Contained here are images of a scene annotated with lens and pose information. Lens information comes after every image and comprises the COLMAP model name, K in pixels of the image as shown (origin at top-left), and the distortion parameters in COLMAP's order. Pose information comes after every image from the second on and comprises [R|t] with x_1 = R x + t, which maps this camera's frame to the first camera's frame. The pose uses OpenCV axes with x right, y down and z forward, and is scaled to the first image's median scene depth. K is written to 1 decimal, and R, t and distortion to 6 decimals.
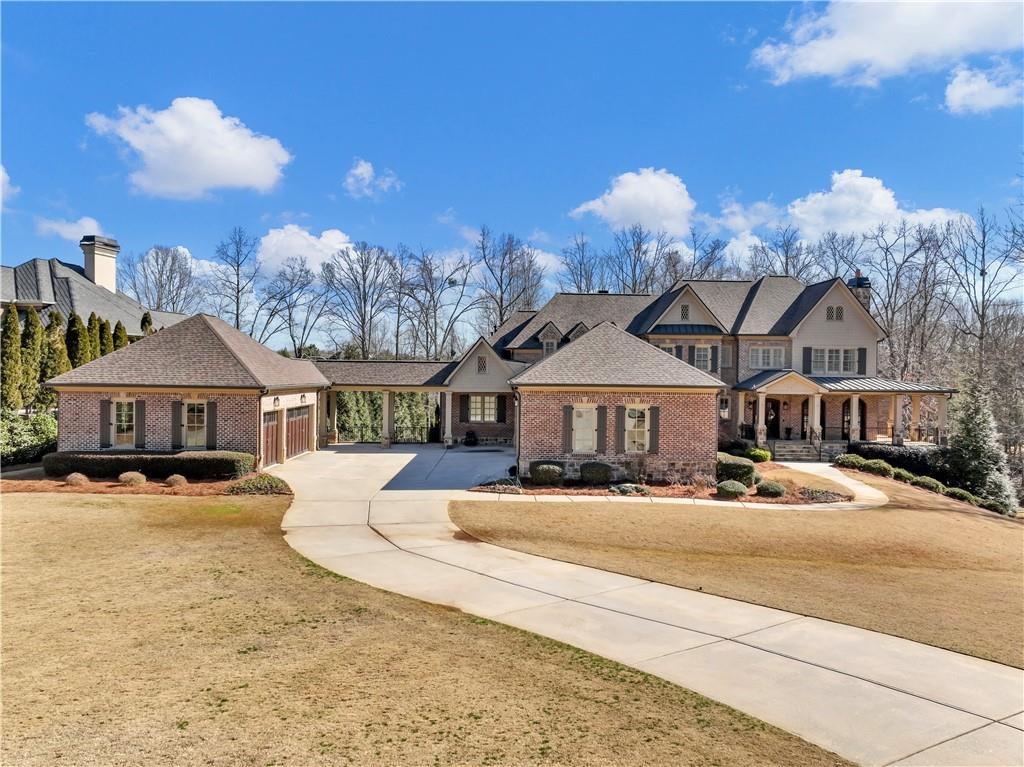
lens RADIAL K [[727.4, 0, 512.0], [0, 727.4, 383.5], [0, 0, 1]] dist [0.006340, 0.003063]
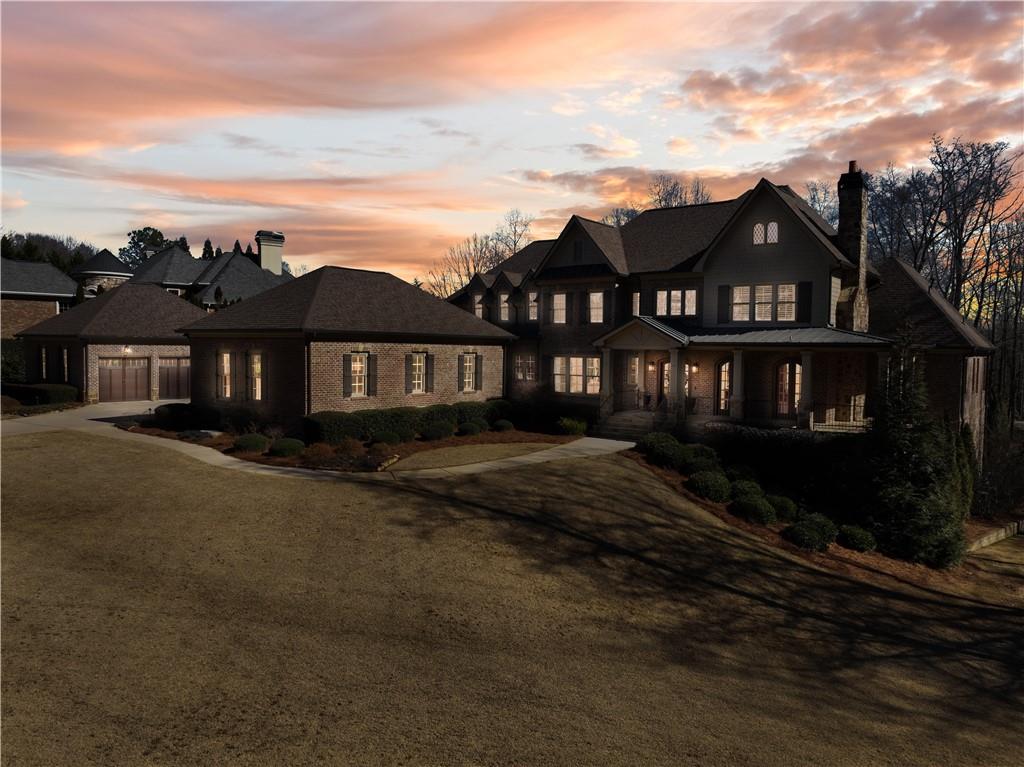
lens RADIAL K [[727.4, 0, 512.0], [0, 727.4, 383.5], [0, 0, 1]] dist [0.006340, 0.003063]
pose [[0.775271, 0.029394, -0.630945, 1.030114], [-0.012901, 0.999445, 0.030708, 0.038849], [0.631497, -0.015668, 0.775220, 0.482874]]
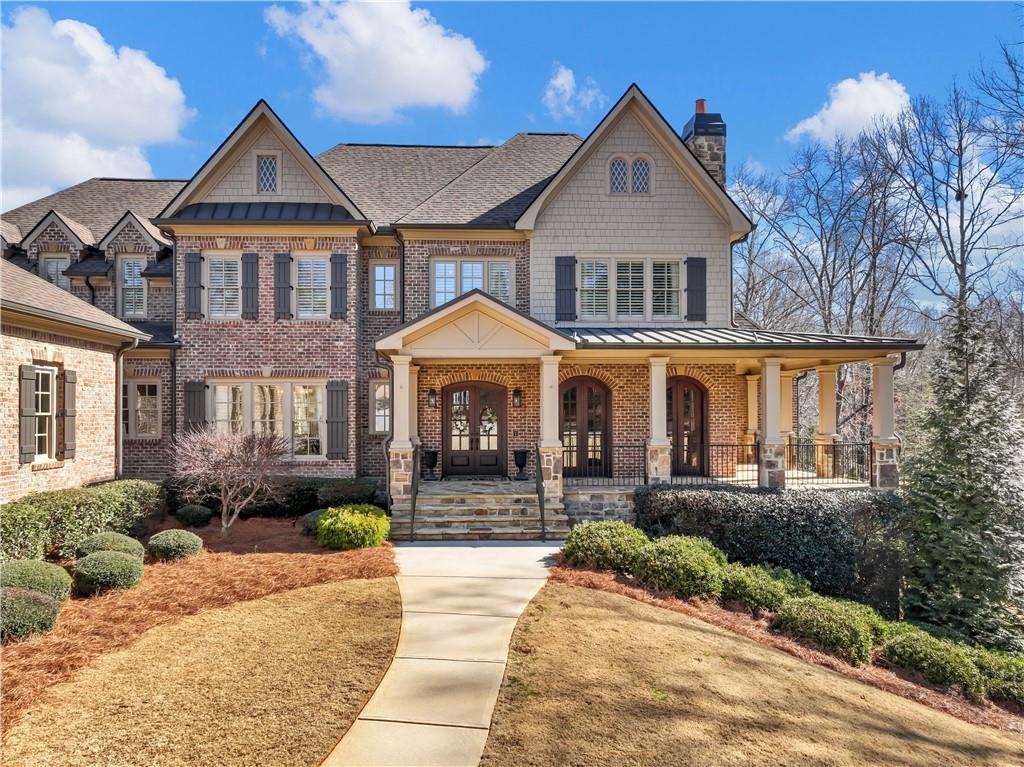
lens RADIAL K [[728.3, 0, 510.4], [0, 728.3, 404.0], [0, 0, 1]] dist [0.003455, 0.001286]
pose [[0.999525, -0.014776, 0.027063, 0.537973], [0.015379, 0.999635, -0.022209, 0.064734], [-0.026725, 0.022615, 0.999387, 0.869774]]
